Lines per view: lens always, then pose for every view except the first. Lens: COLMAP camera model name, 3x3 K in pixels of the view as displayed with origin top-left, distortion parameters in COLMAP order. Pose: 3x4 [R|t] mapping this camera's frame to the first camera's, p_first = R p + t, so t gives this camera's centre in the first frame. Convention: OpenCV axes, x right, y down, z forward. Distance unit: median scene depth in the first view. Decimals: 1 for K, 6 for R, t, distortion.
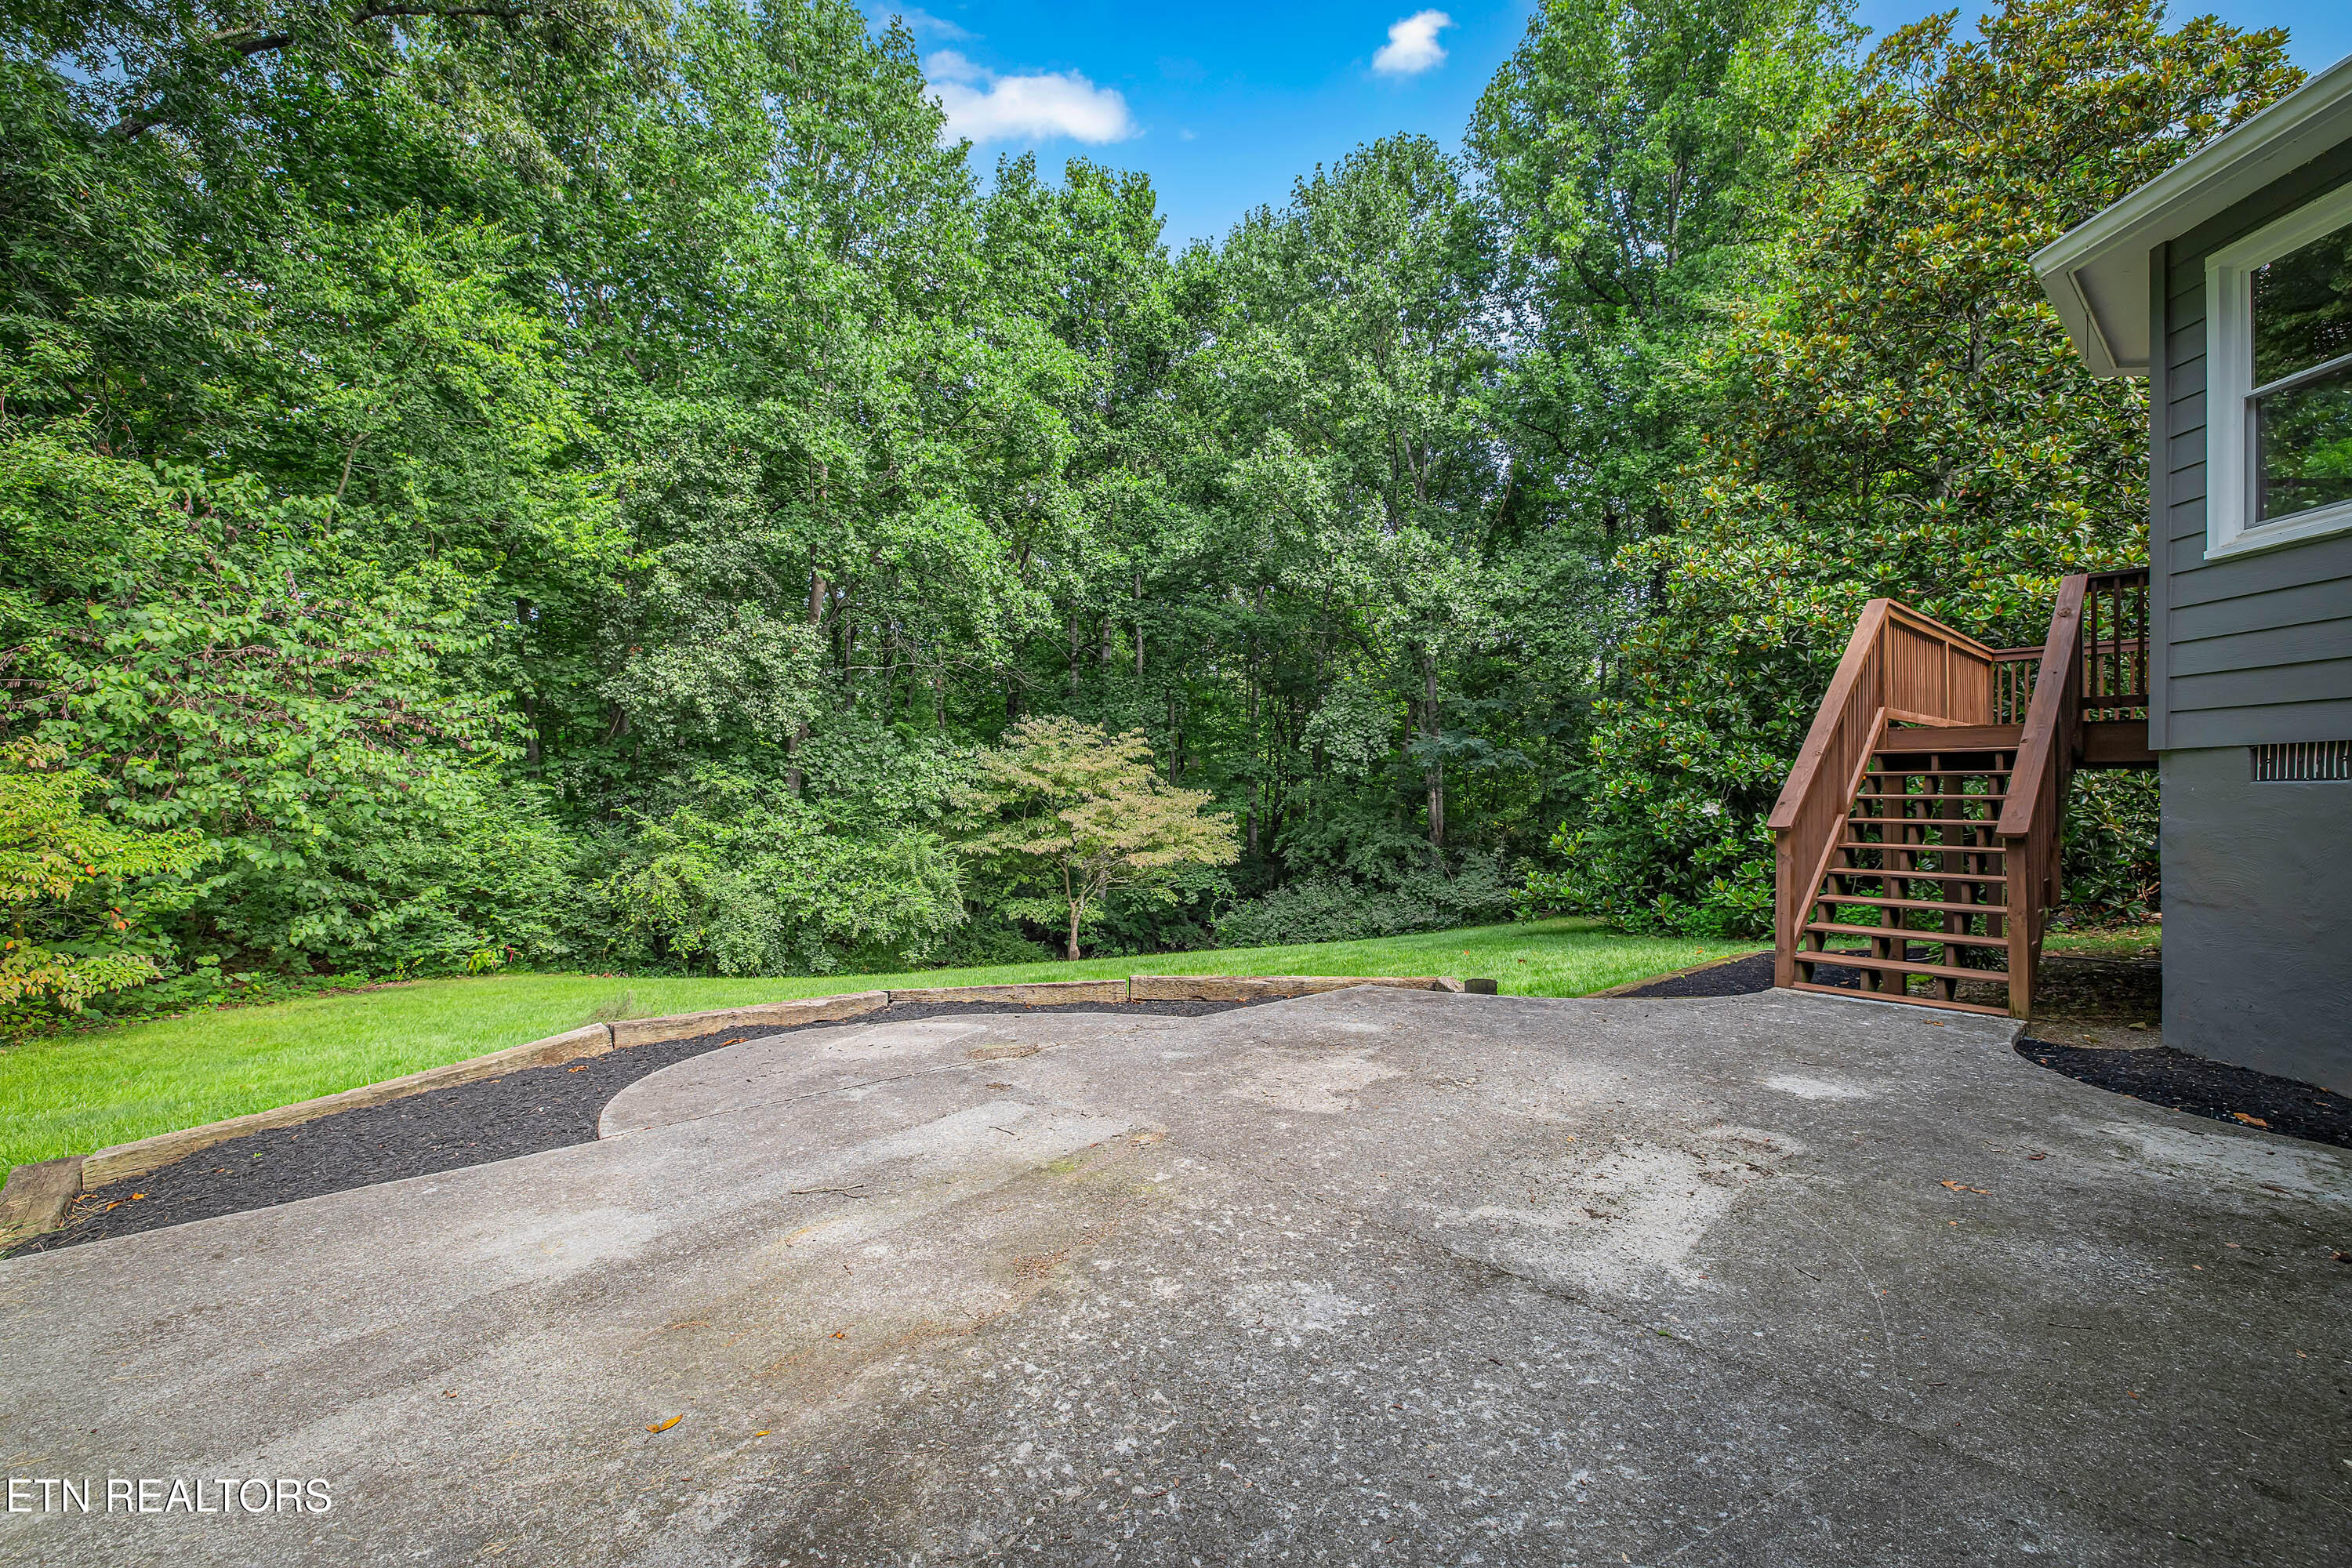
lens RADIAL K [[967.6, 0, 1175.9], [0, 967.6, 788.7], [0, 0, 1]] dist [-0.005244, -0.000202]
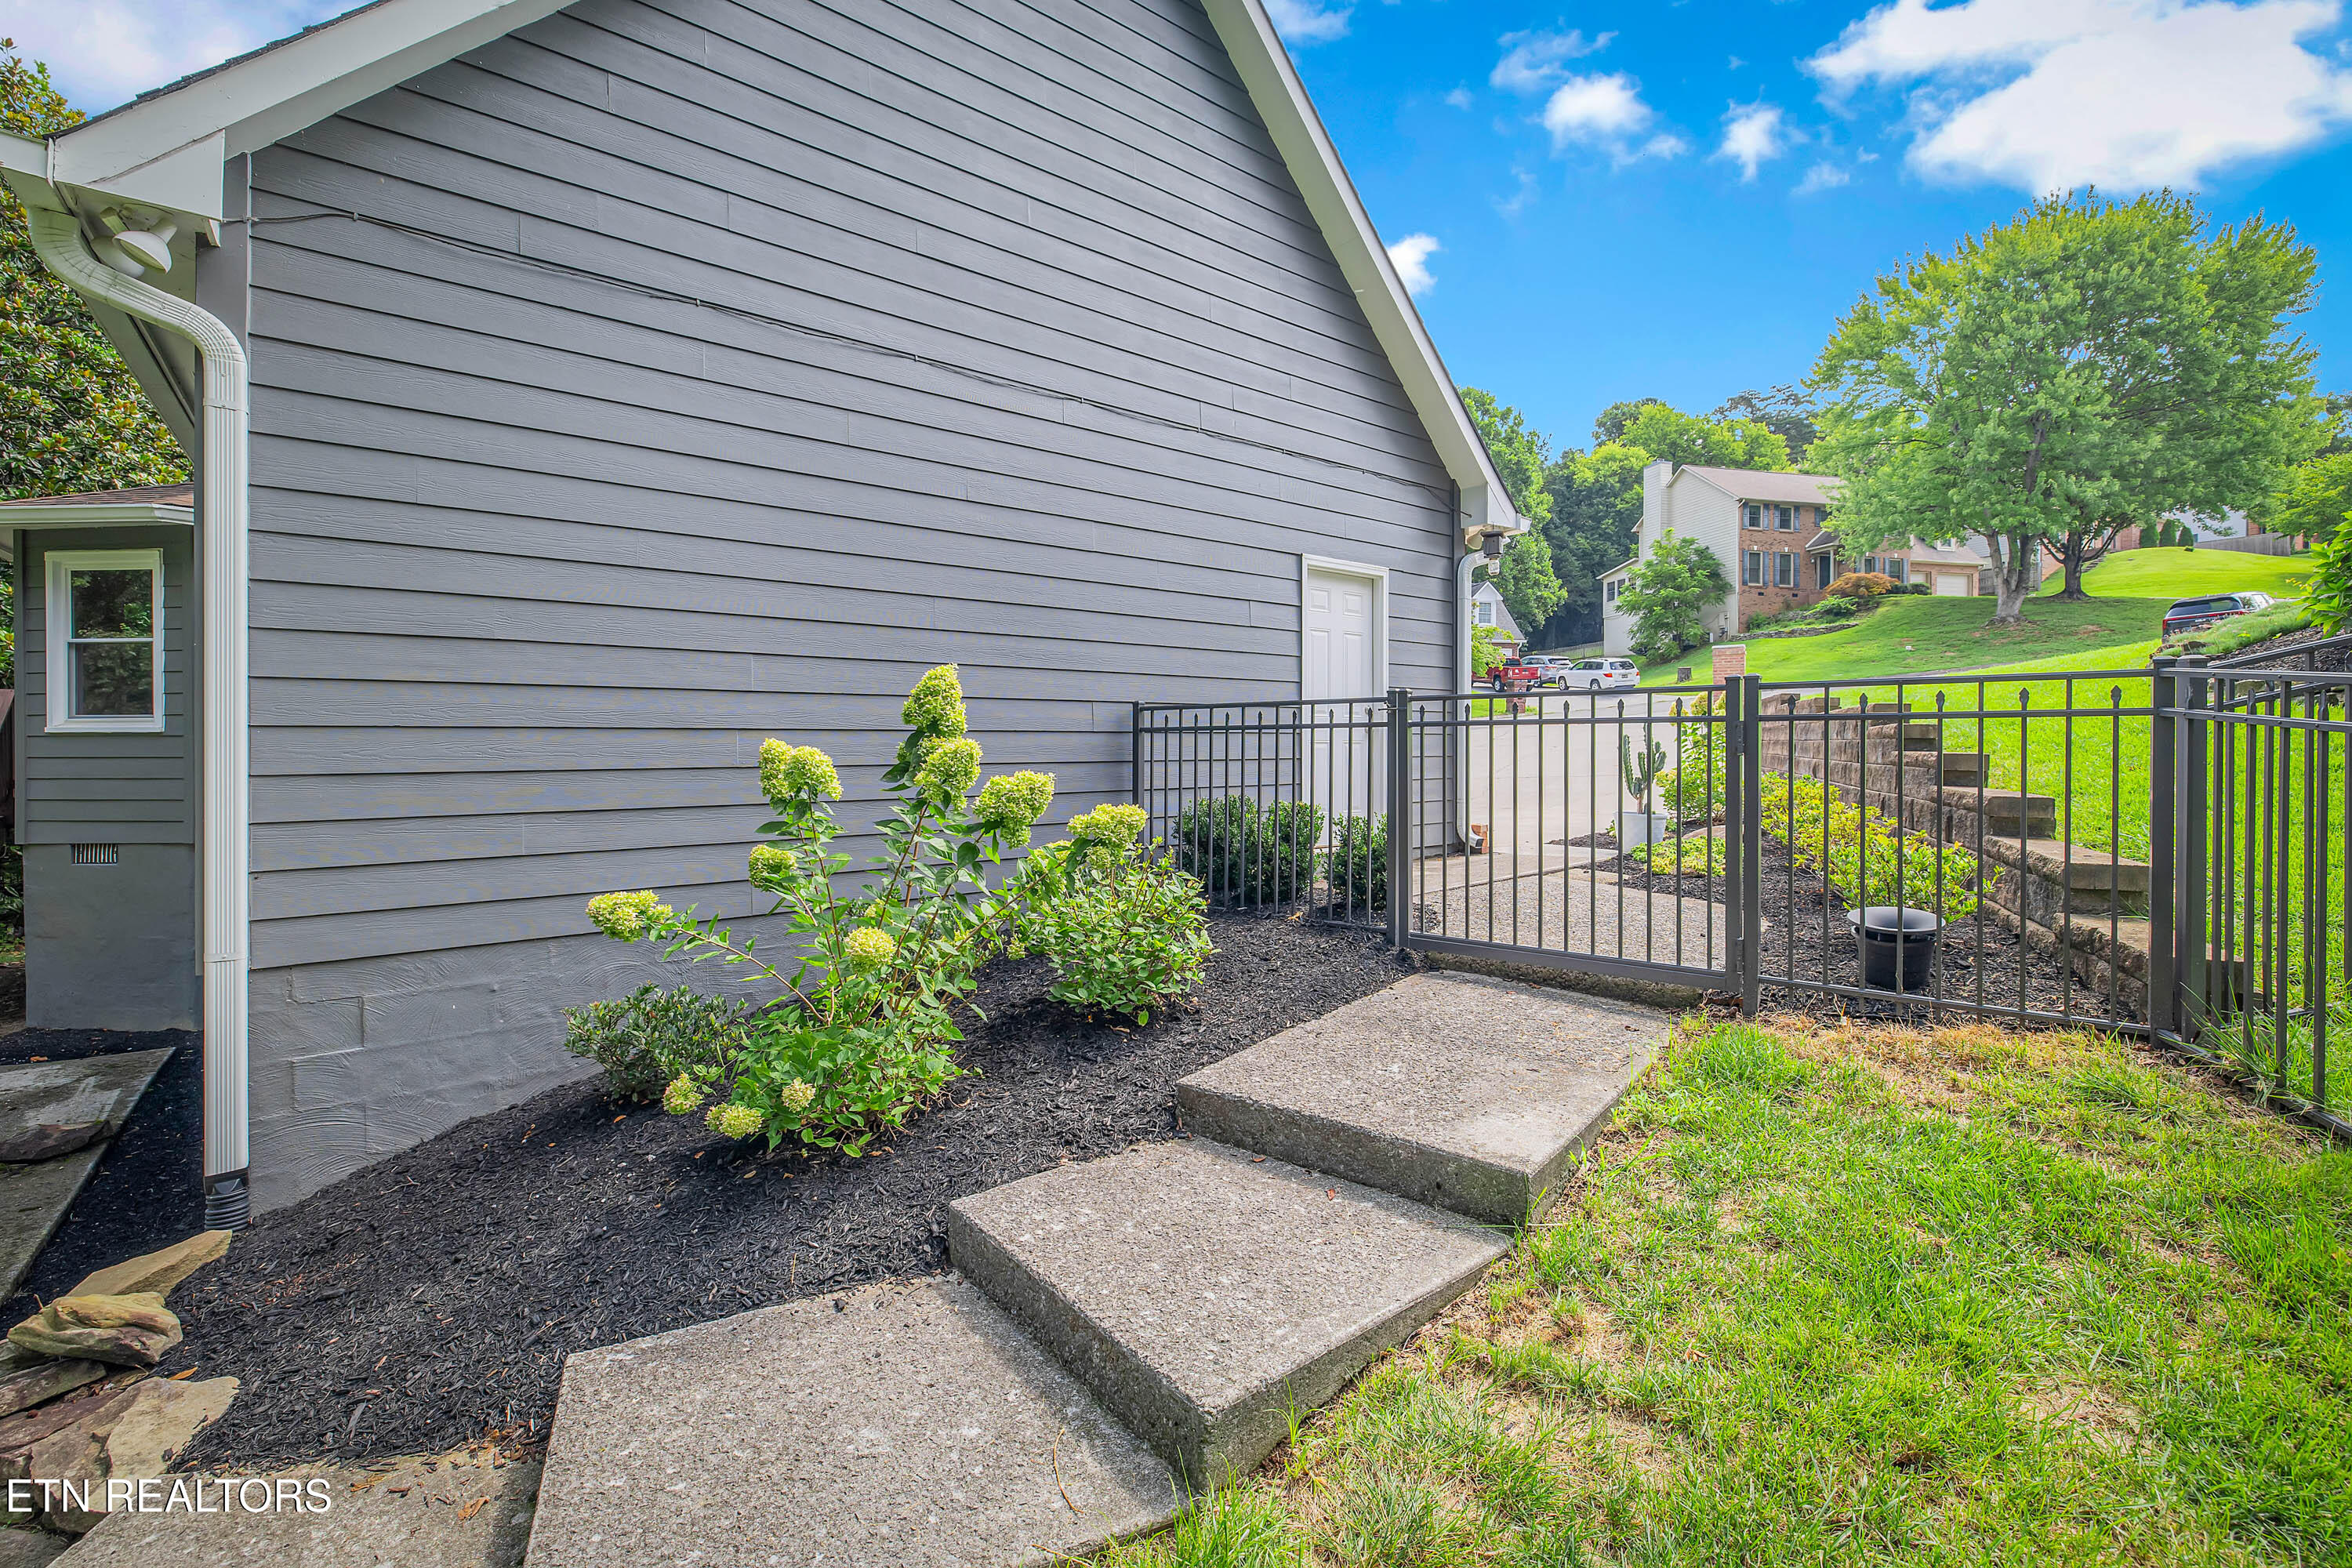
lens RADIAL K [[990.3, 0, 1177.3], [0, 990.3, 787.6], [0, 0, 1]] dist [-0.000299, -0.000268]
pose [[0.078815, -0.003546, 0.996883, -0.103869], [-0.005362, 0.999978, 0.003981, -0.035269], [-0.996875, -0.005659, 0.078794, -0.235927]]
